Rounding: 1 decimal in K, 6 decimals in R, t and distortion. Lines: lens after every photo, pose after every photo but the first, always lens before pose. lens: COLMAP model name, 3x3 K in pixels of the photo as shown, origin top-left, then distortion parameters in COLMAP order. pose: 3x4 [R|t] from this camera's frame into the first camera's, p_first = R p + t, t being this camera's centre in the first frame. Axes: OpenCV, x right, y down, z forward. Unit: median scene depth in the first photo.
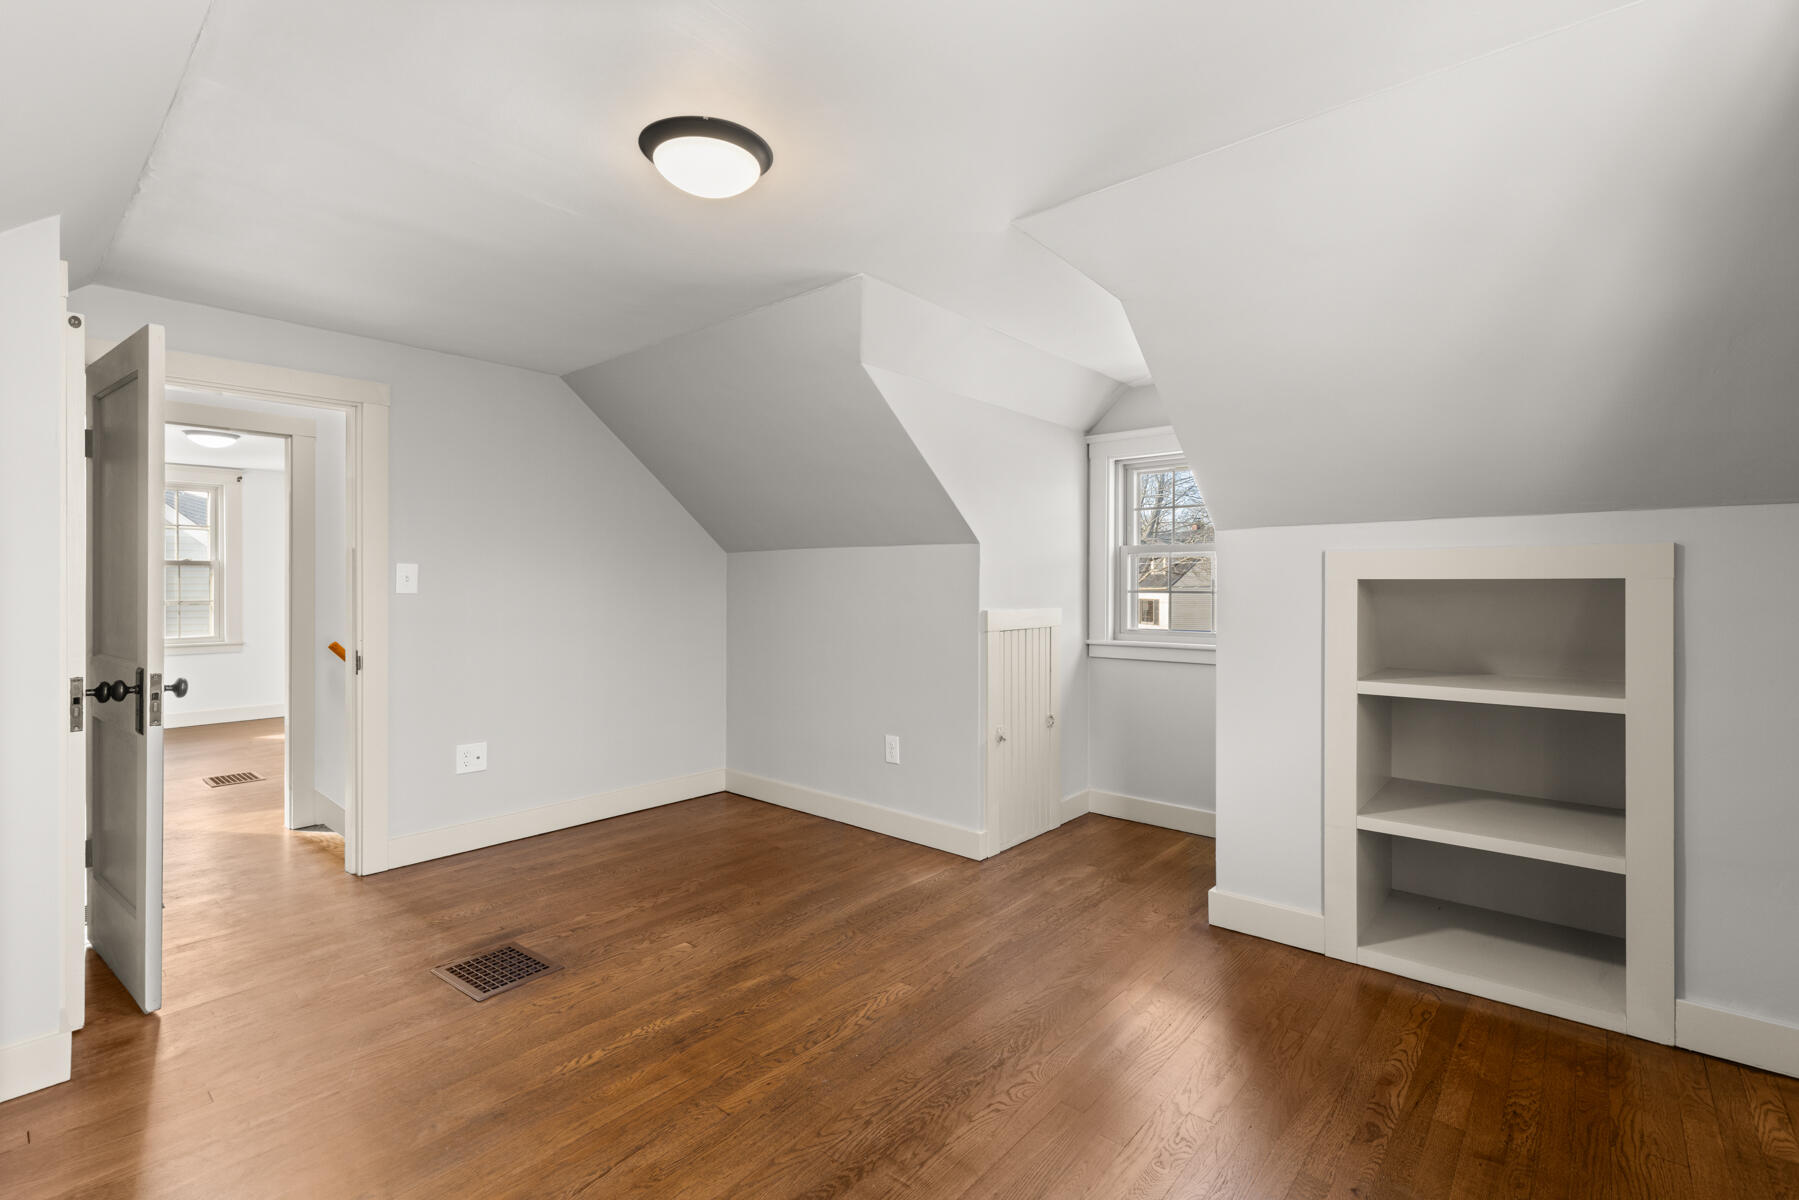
lens RADIAL K [[817.5, 0, 908.1], [0, 817.5, 593.0], [0, 0, 1]] dist [0.002915, -0.000309]
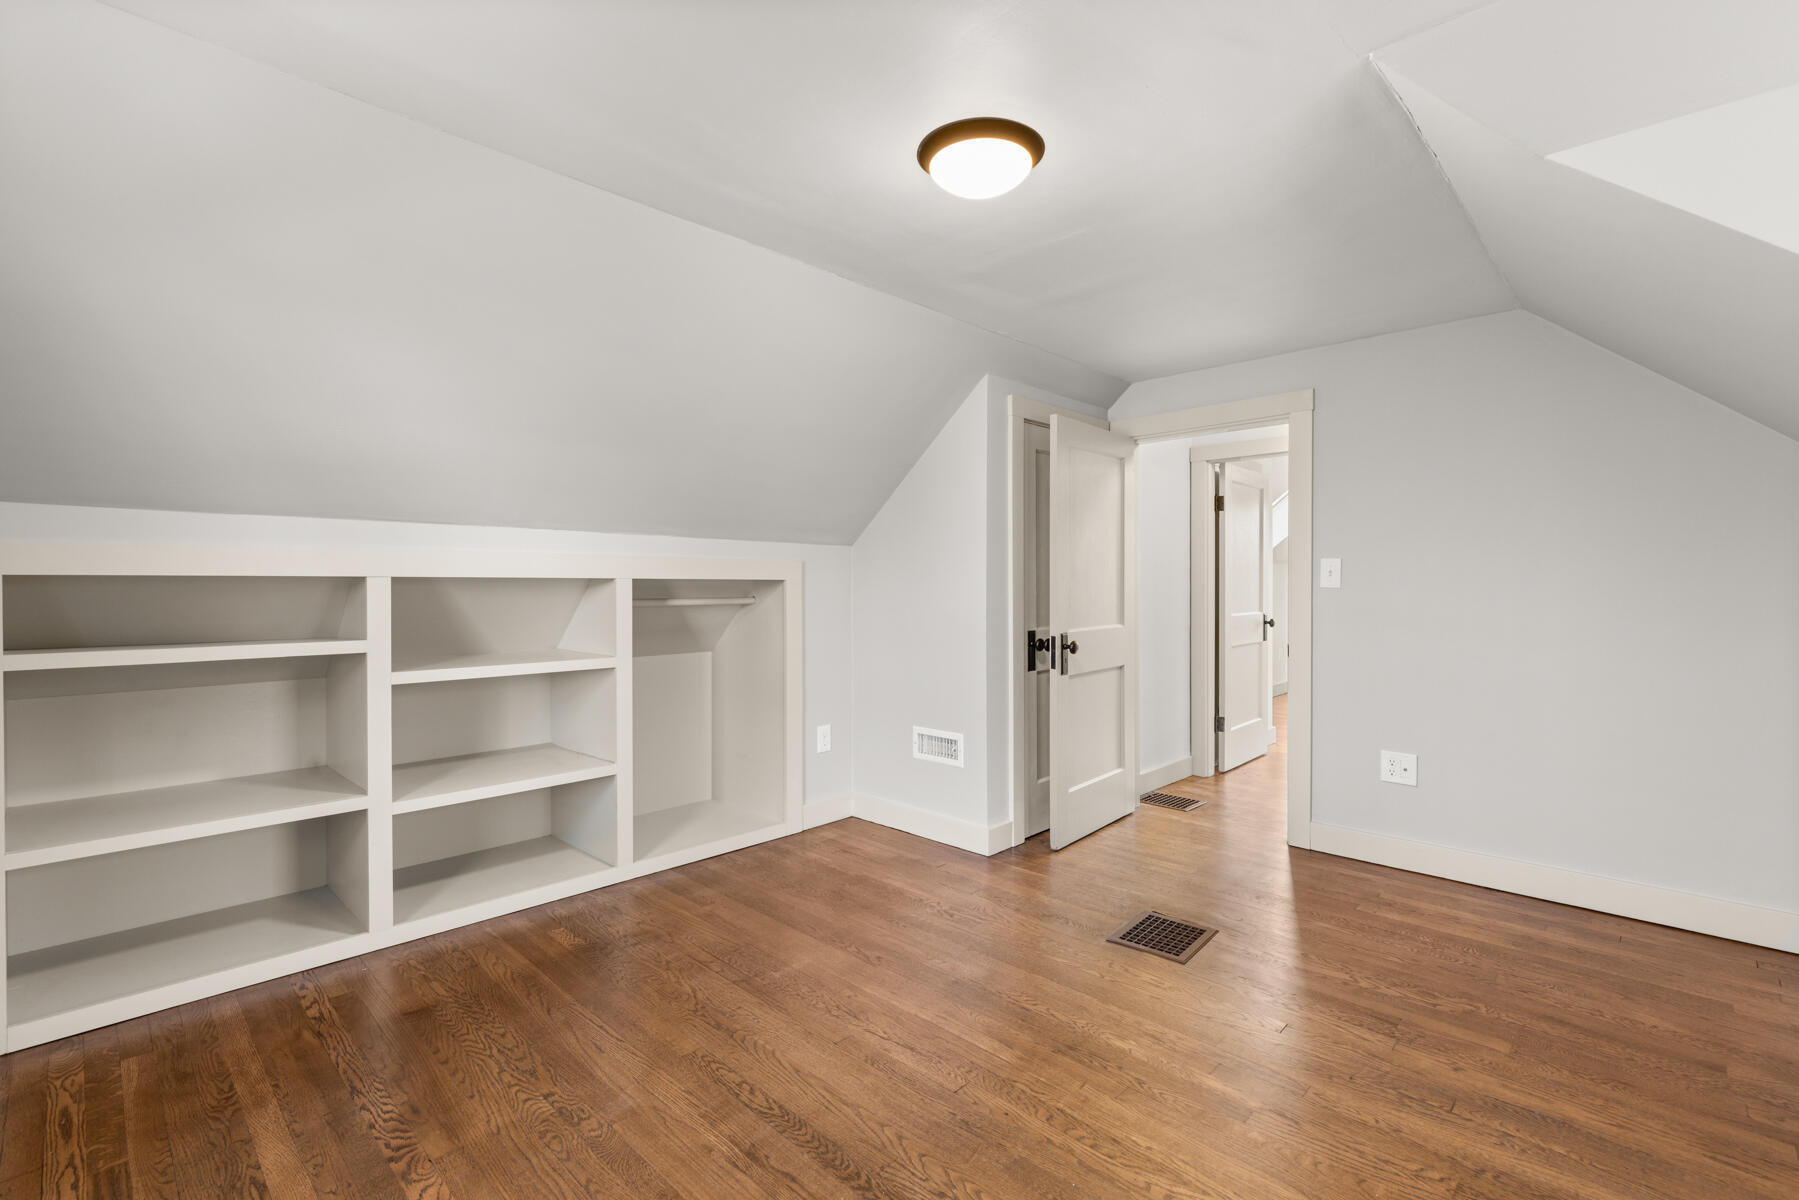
lens RADIAL K [[808.8, 0, 908.4], [0, 808.8, 588.6], [0, 0, 1]] dist [0.009965, -0.001390]
pose [[-0.060430, 0.007407, -0.998145, 0.428955], [-0.006682, 0.999947, 0.007825, -0.002646], [0.998150, 0.007143, -0.060377, 0.534026]]
